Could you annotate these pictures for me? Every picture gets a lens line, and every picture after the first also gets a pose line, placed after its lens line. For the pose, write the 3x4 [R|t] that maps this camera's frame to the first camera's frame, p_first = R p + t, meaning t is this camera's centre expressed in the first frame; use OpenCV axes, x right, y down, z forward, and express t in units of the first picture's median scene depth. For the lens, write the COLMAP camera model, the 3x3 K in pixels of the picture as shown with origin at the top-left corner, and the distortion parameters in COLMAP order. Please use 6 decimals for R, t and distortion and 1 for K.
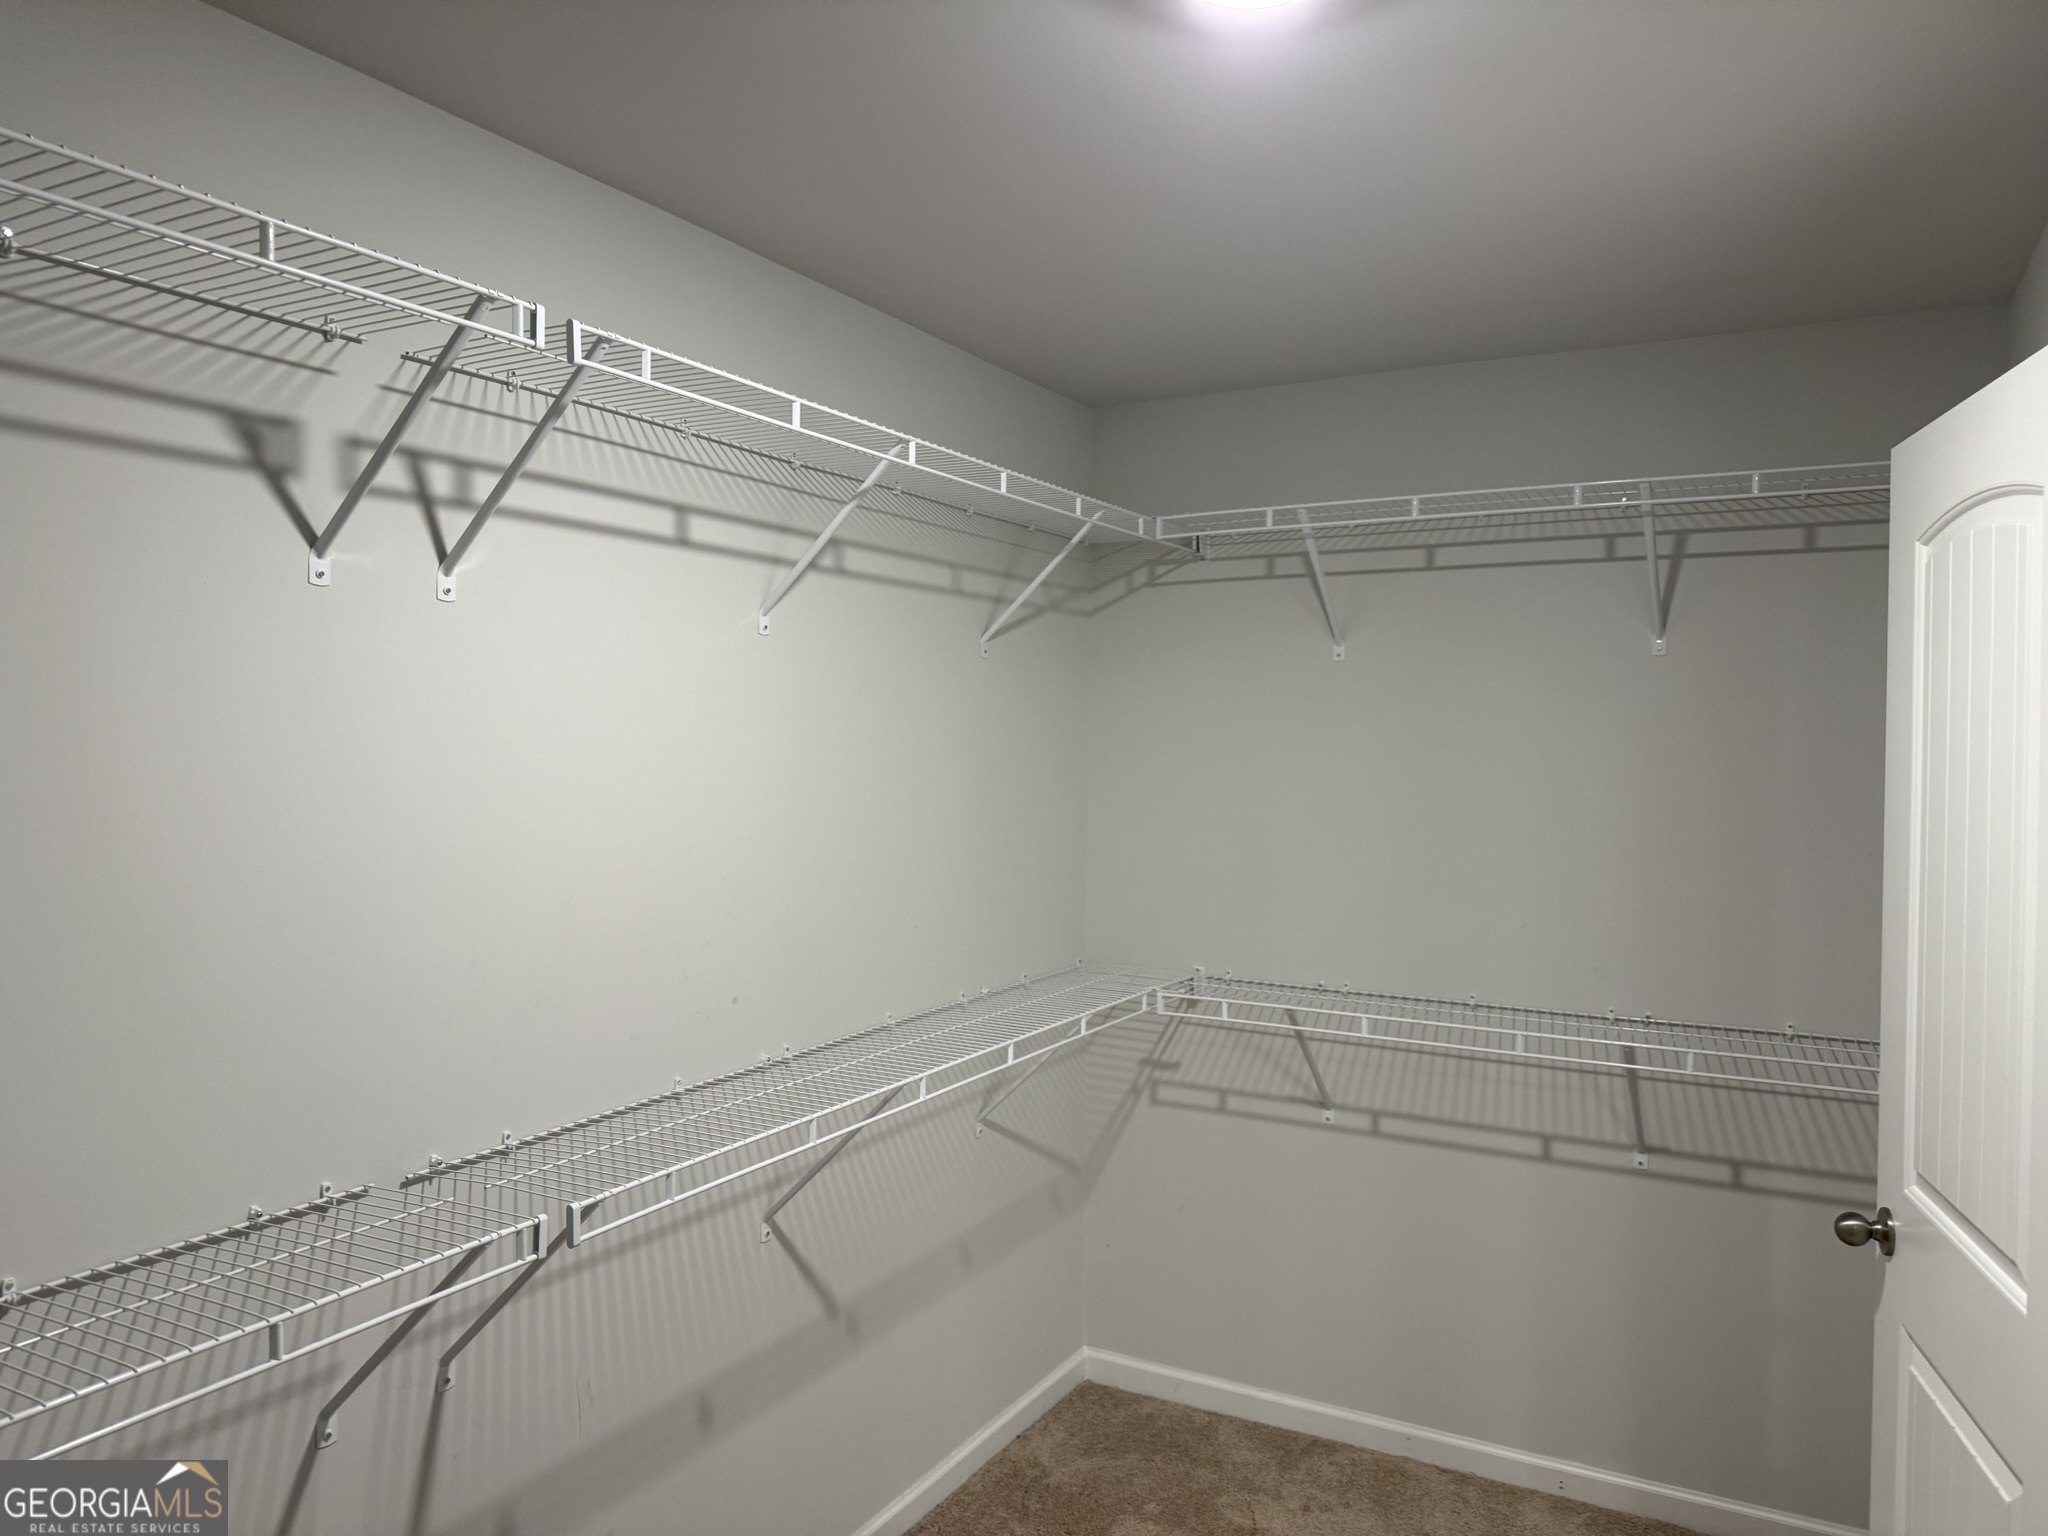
lens RADIAL K [[1432.8, 0, 1025.0], [0, 1432.8, 767.9], [0, 0, 1]] dist [0.069468, -0.086923]
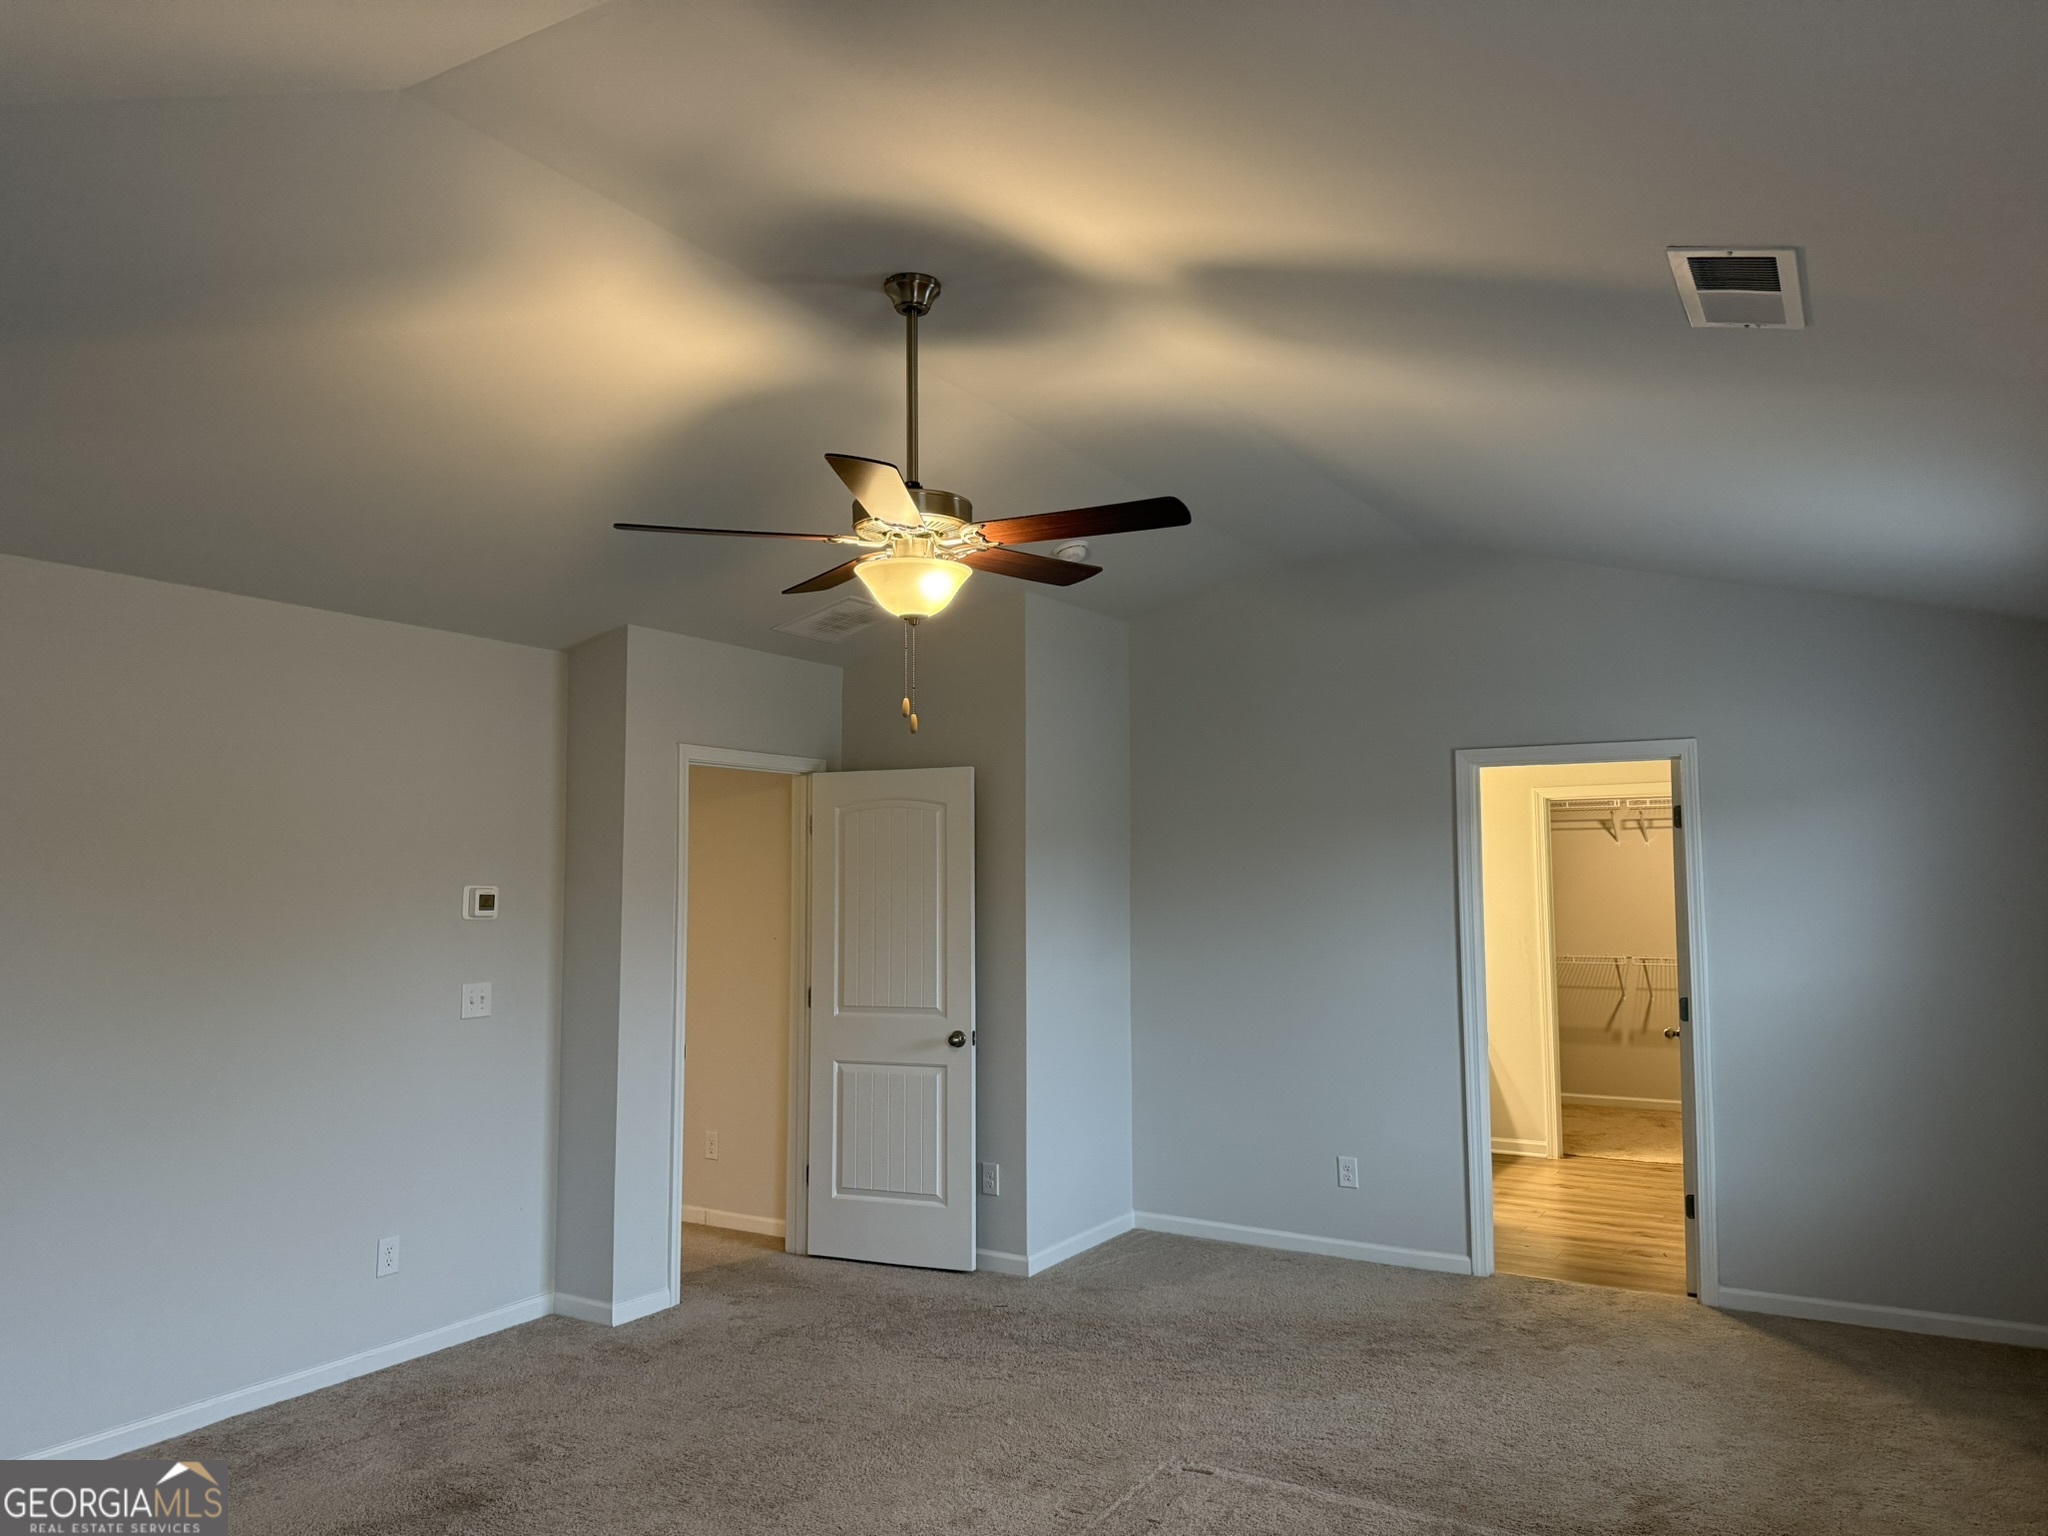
lens RADIAL K [[1432.8, 0, 1013.9], [0, 1432.8, 776.9], [0, 0, 1]] dist [0.069468, -0.086923]
pose [[-0.038250, -0.078507, -0.996179, 5.350542], [-0.025247, 0.996667, -0.077576, 0.102388], [0.998949, 0.022183, -0.040105, -1.164621]]
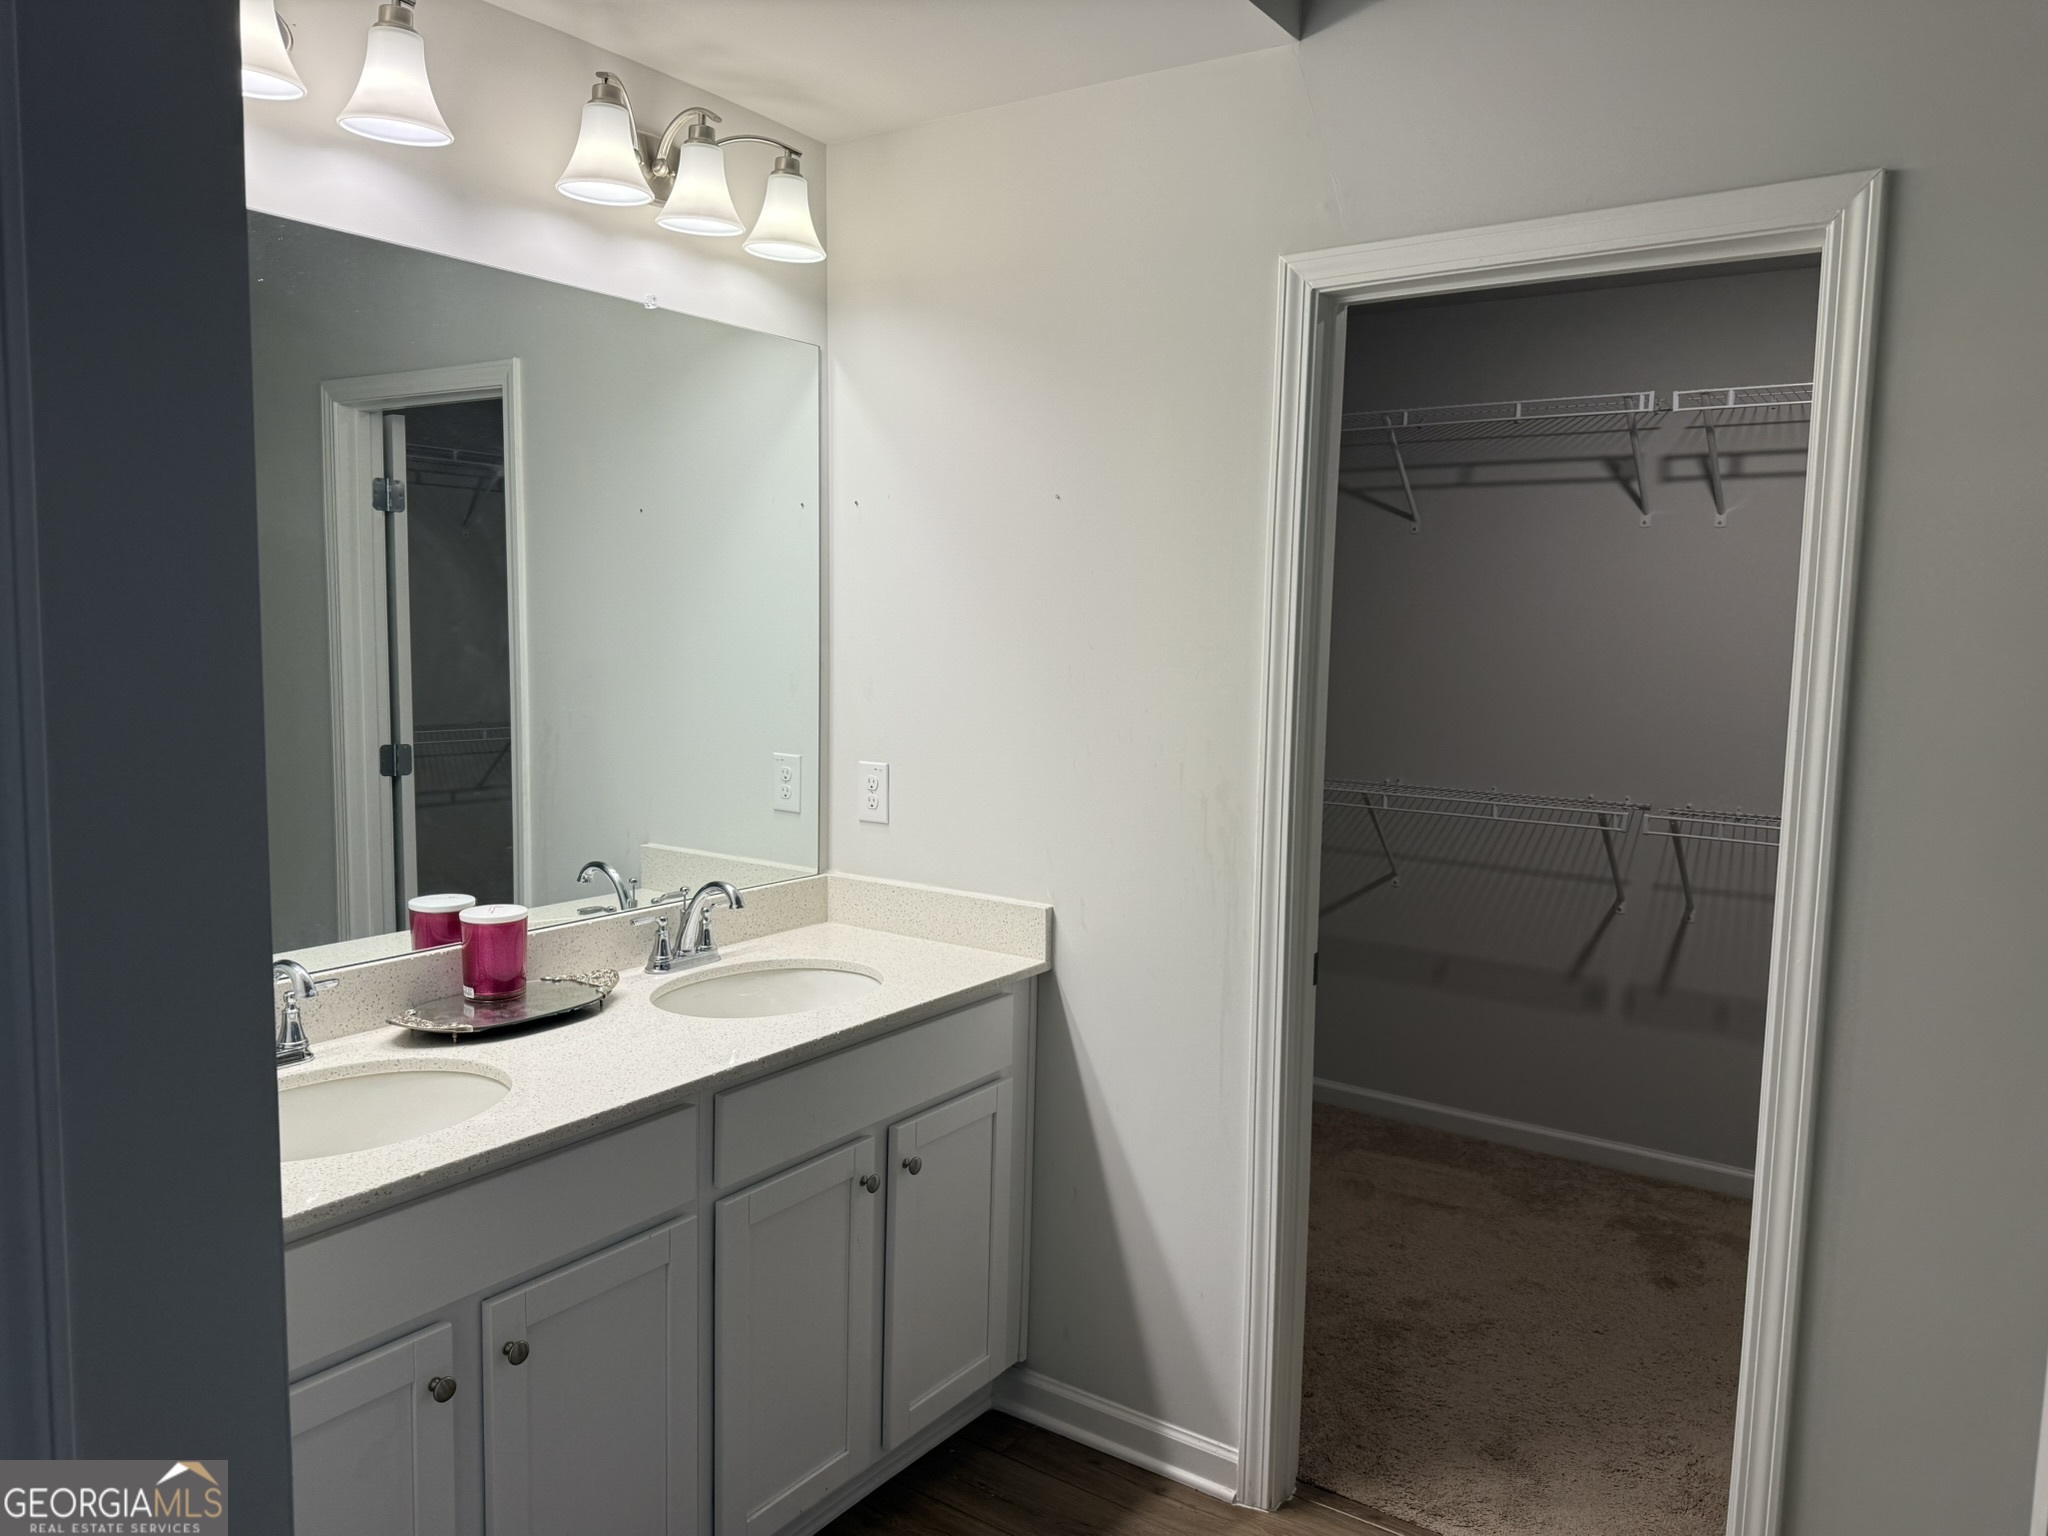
lens RADIAL K [[1432.8, 0, 1028.3], [0, 1432.8, 761.2], [0, 0, 1]] dist [0.069468, -0.086923]
pose [[-0.101926, 0.091155, -0.990607, 1.848263], [-0.053243, 0.993866, 0.096933, 0.065046], [0.993366, 0.062623, -0.096447, 0.304931]]
